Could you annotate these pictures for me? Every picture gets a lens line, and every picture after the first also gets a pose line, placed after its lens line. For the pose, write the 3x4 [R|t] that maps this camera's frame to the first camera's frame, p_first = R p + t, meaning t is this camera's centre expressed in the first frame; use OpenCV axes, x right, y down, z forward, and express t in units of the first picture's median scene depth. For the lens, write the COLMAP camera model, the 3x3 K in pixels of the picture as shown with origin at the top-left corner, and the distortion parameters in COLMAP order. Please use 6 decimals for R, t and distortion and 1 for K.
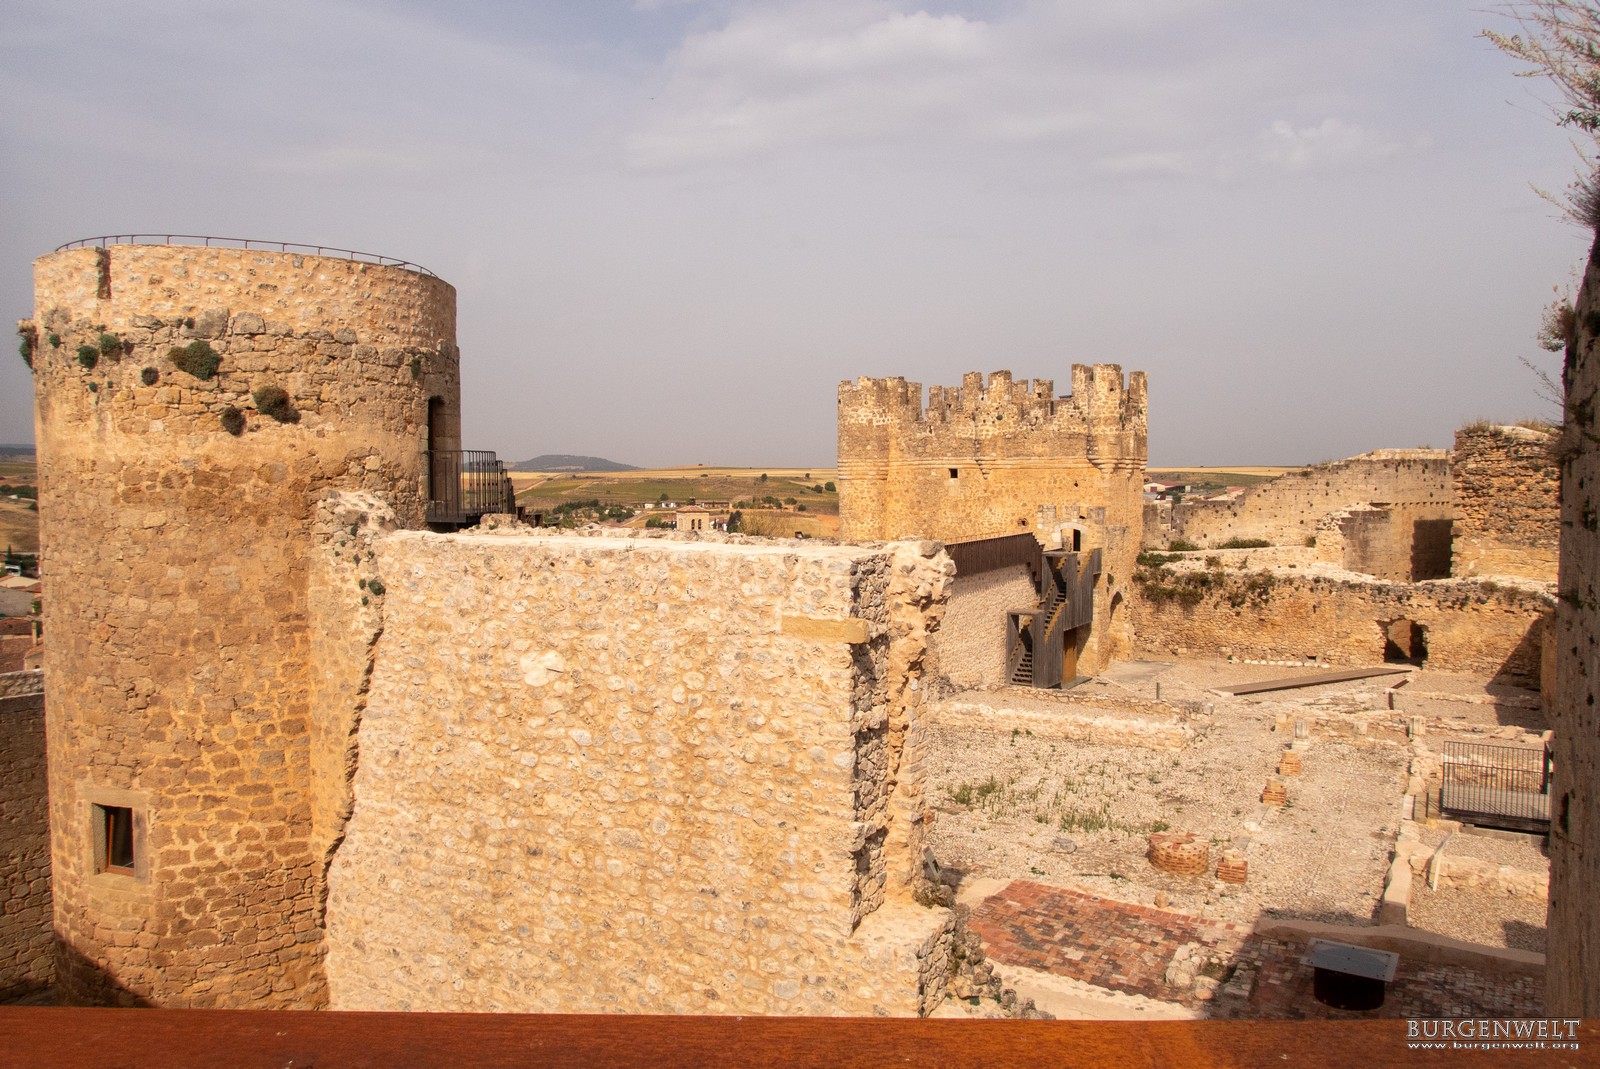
lens RADIAL K [[1173.6, 0, 799.5], [0, 1173.6, 537.2], [0, 0, 1]] dist [0.000130, -0.001575]
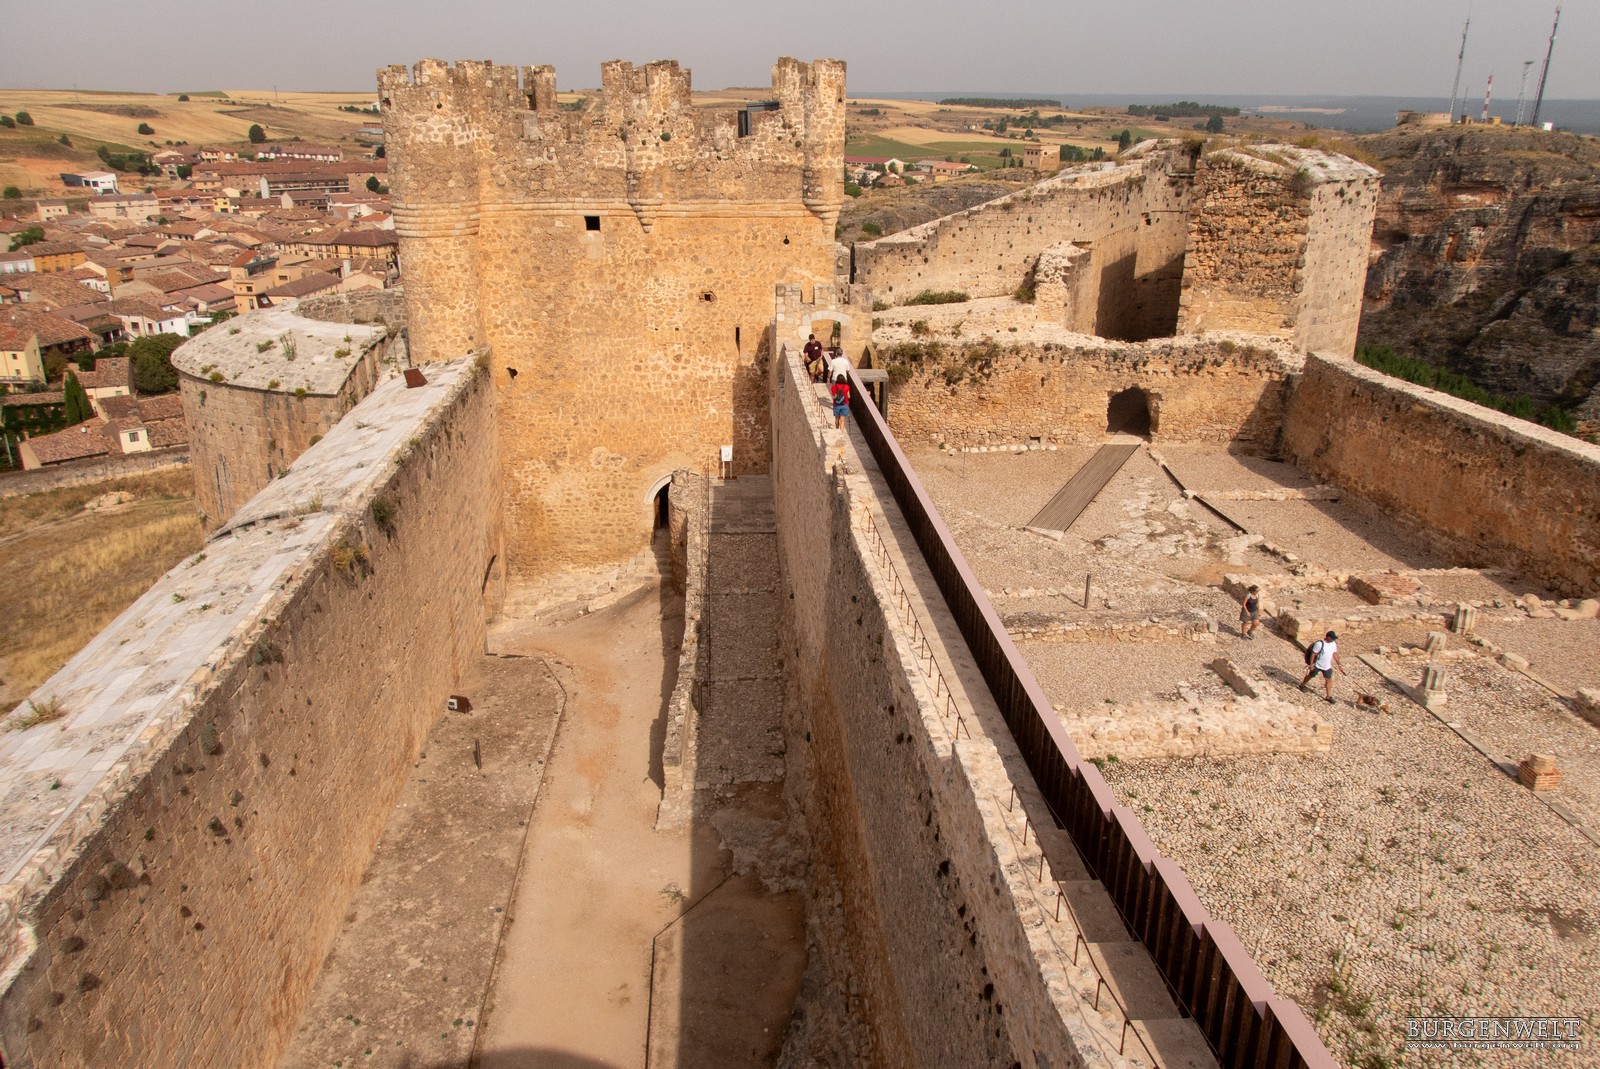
lens RADIAL K [[1173.6, 0, 800.4], [0, 1173.6, 530.0], [0, 0, 1]] dist [0.000130, -0.001575]
pose [[0.828862, -0.186132, 0.527582, -0.160916], [0.023021, 0.953580, 0.300257, -0.091146], [-0.558980, -0.236726, 0.794671, 0.398675]]
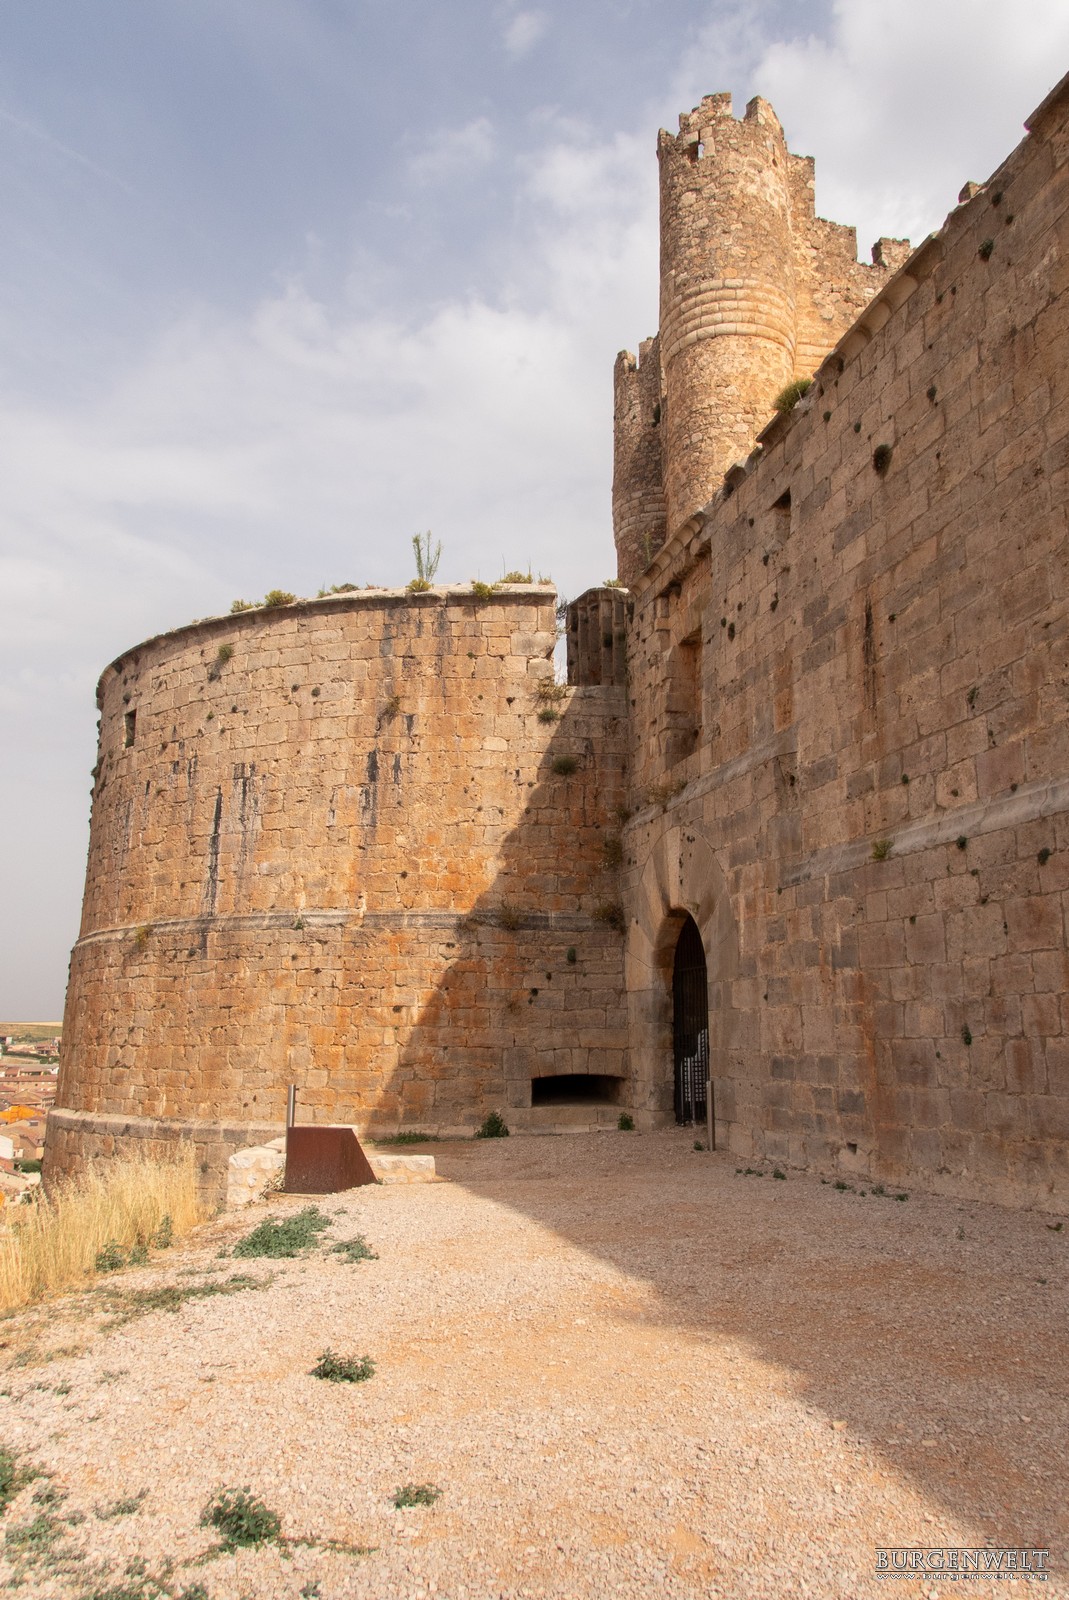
lens RADIAL K [[1173.6, 0, 534.8], [0, 1173.6, 799.8], [0, 0, 1]] dist [0.000130, -0.001575]
pose [[0.729092, 0.137895, 0.670380, -0.241869], [0.034199, 0.970929, -0.236911, 0.183879], [-0.683560, 0.195656, 0.703181, 0.902029]]
